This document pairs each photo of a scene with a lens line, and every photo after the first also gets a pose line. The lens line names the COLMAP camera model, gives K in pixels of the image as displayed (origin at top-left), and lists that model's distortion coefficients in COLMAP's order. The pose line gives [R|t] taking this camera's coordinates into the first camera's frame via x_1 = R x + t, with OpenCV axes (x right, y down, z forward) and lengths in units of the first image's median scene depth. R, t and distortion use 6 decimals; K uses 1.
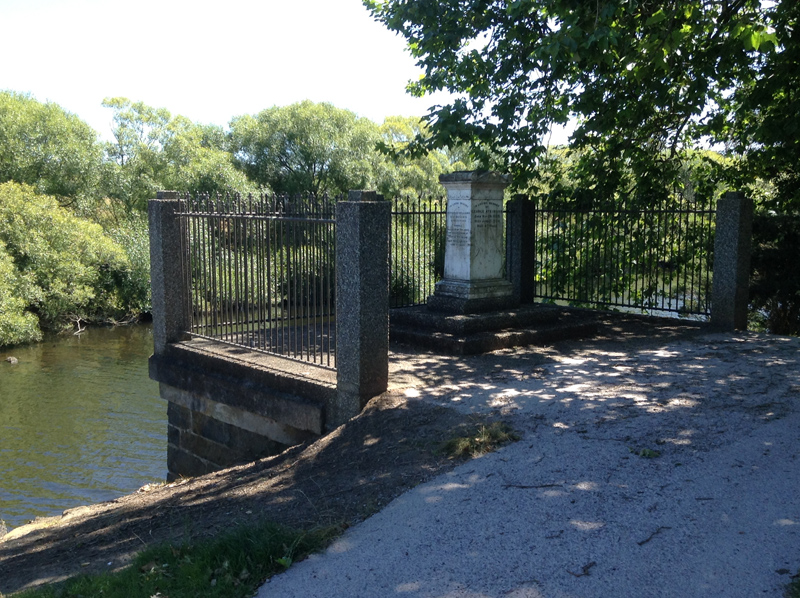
lens RADIAL K [[867.6, 0, 404.2], [0, 867.6, 315.5], [0, 0, 1]] dist [0.201389, -0.426596]
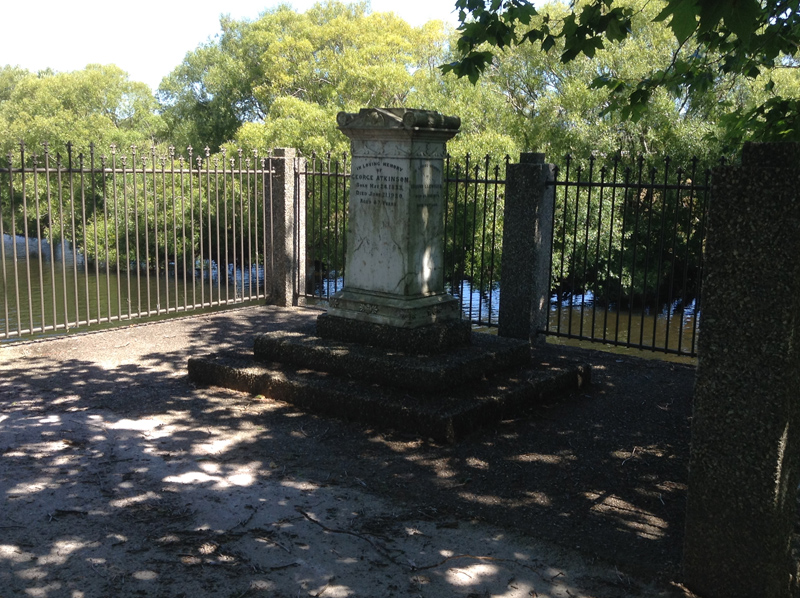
lens RADIAL K [[867.6, 0, 404.2], [0, 867.6, 315.5], [0, 0, 1]] dist [0.201389, -0.426596]
pose [[0.209877, 0.174235, -0.962078, 0.203357], [-0.149585, 0.978131, 0.144511, -0.034435], [0.966217, 0.113583, 0.231350, 0.263845]]
